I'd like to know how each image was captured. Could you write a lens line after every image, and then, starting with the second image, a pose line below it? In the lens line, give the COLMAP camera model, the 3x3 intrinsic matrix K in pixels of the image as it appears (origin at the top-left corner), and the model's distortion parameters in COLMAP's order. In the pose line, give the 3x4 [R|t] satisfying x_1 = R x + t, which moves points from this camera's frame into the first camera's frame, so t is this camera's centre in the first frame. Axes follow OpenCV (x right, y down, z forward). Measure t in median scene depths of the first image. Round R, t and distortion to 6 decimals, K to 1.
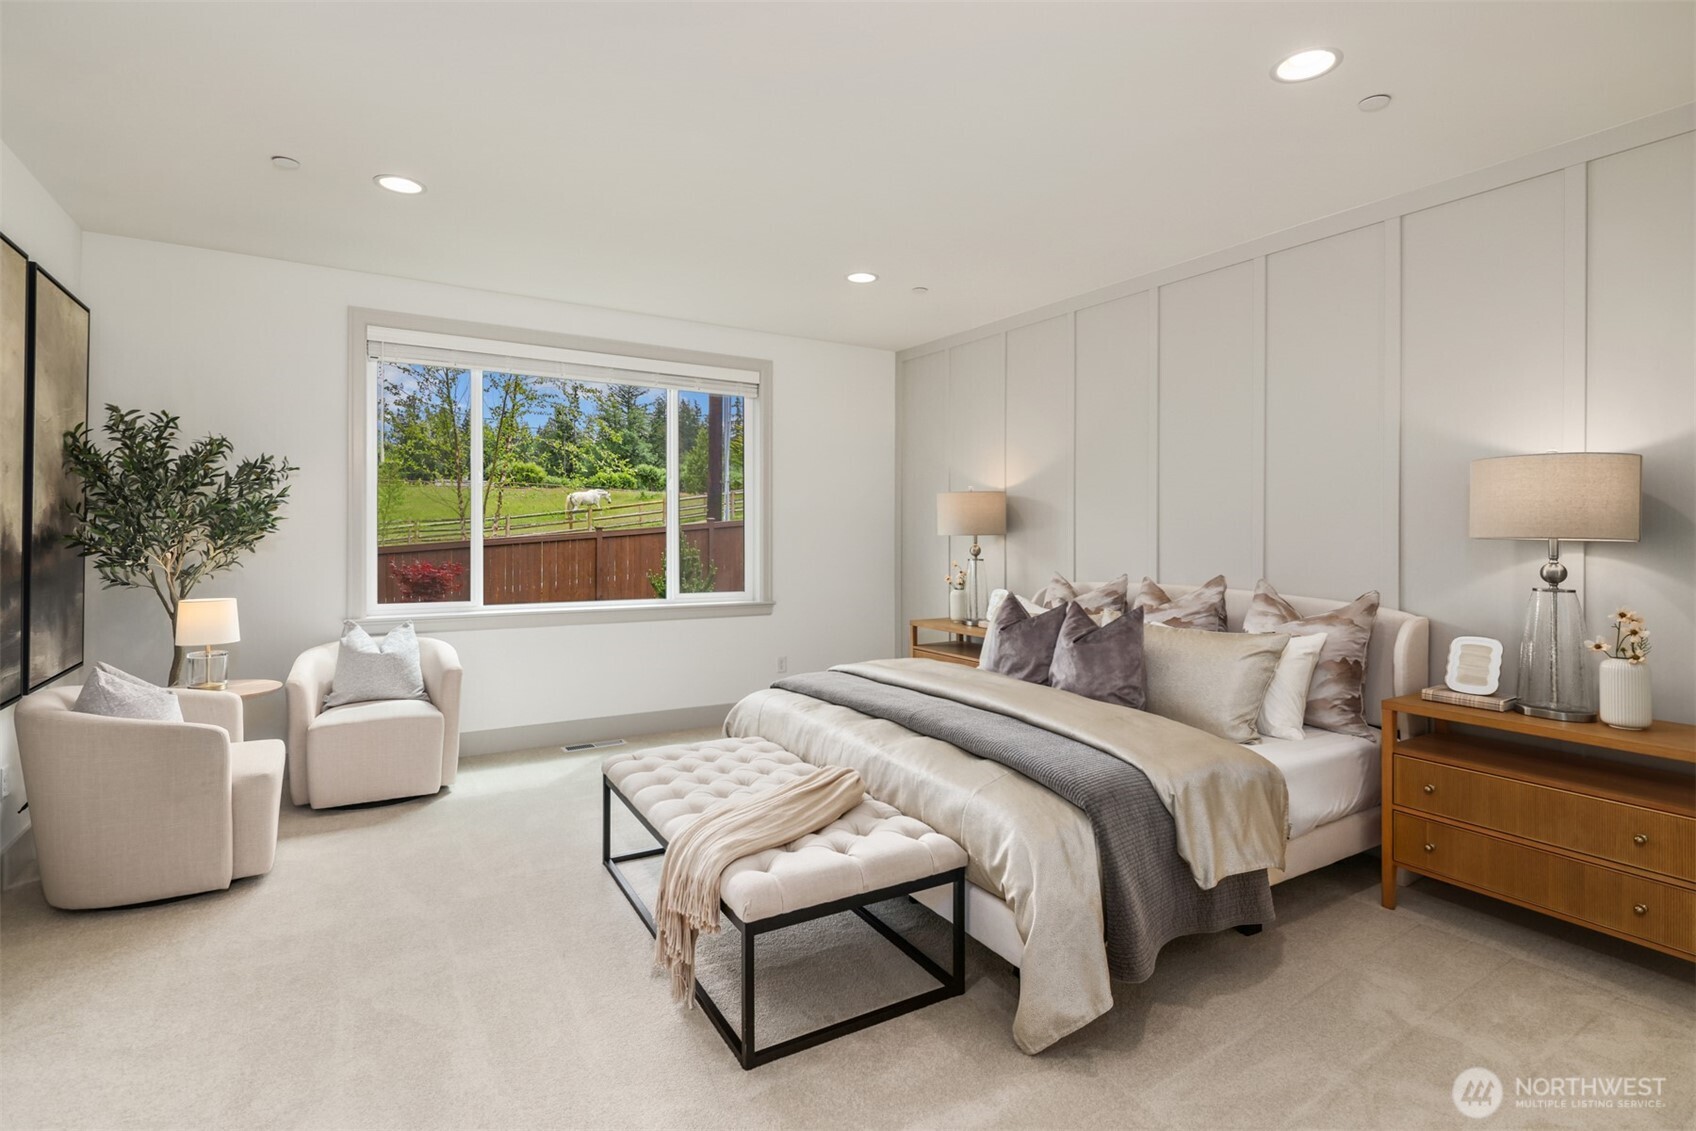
lens RADIAL K [[816.3, 0, 848.0], [0, 816.3, 545.9], [0, 0, 1]] dist [0.001086, -0.000603]
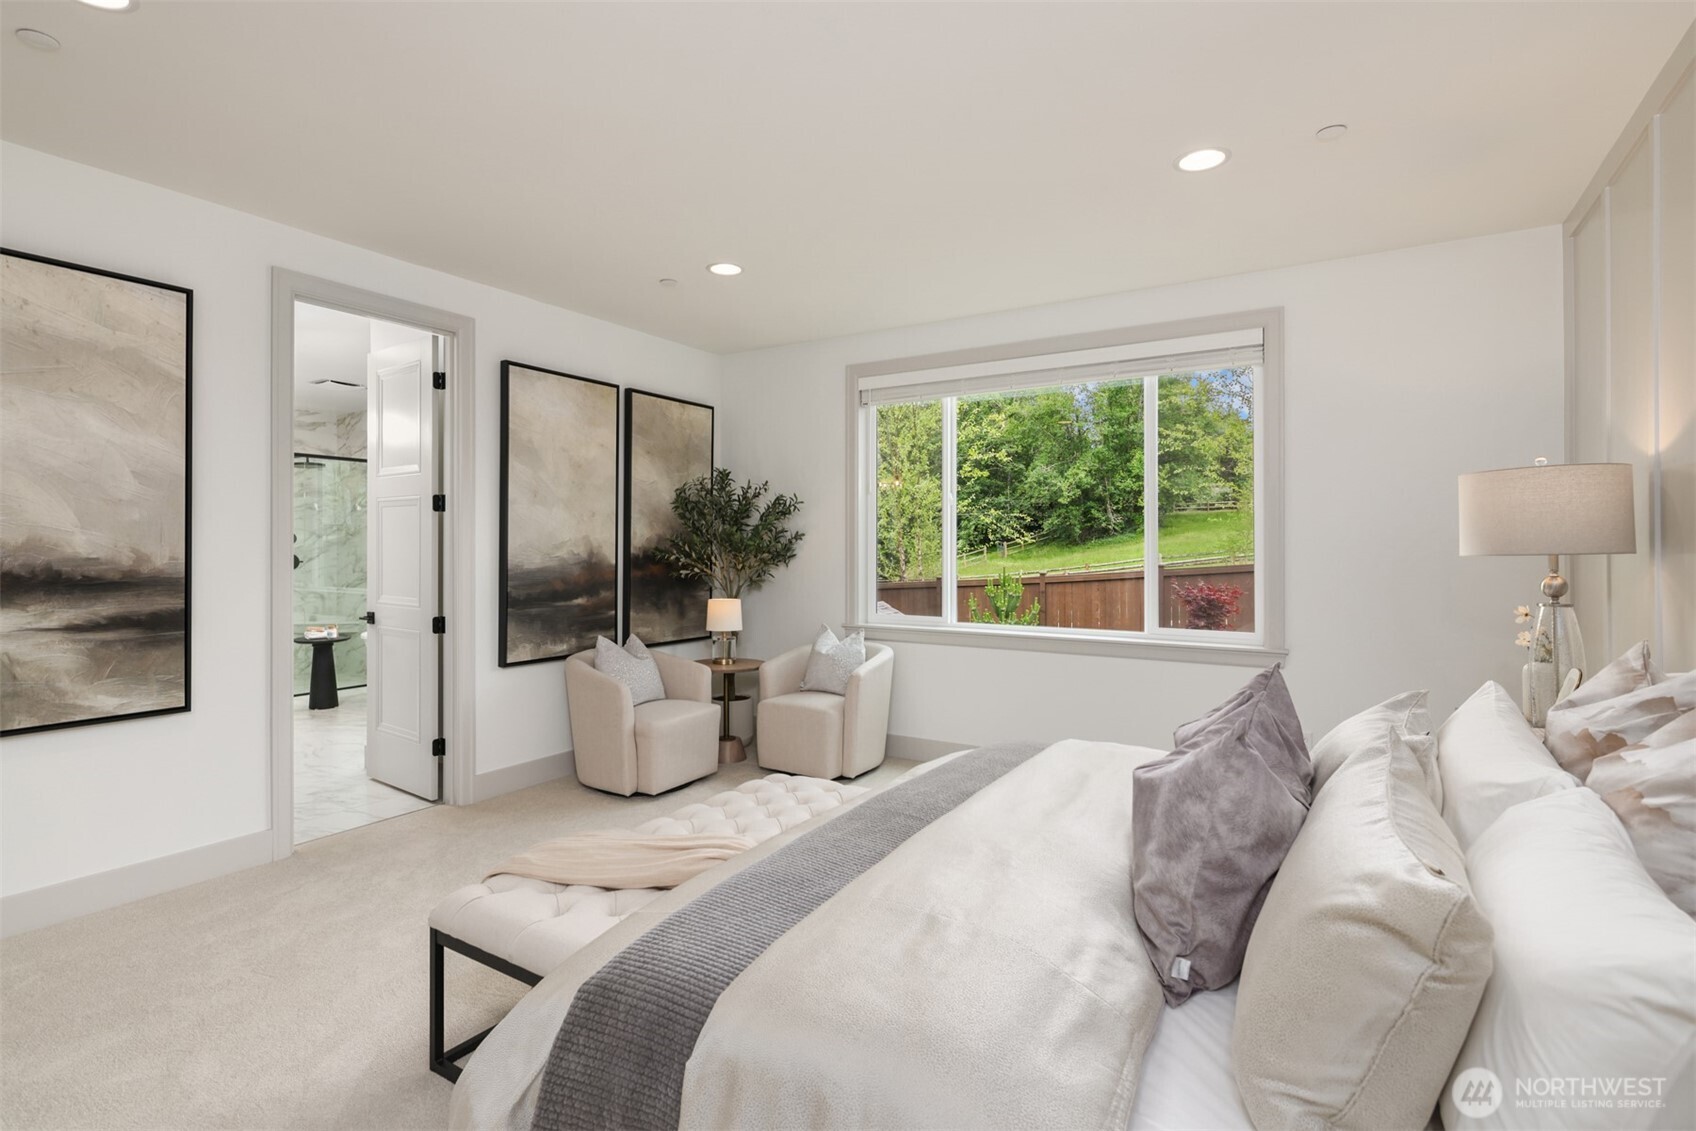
lens RADIAL K [[816.3, 0, 848.0], [0, 816.3, 545.9], [0, 0, 1]] dist [0.001086, -0.000603]
pose [[0.457933, -0.013486, -0.888884, 0.419321], [-0.014850, 0.999629, -0.022816, 0.001694], [0.888863, 0.023648, 0.457563, 0.406688]]
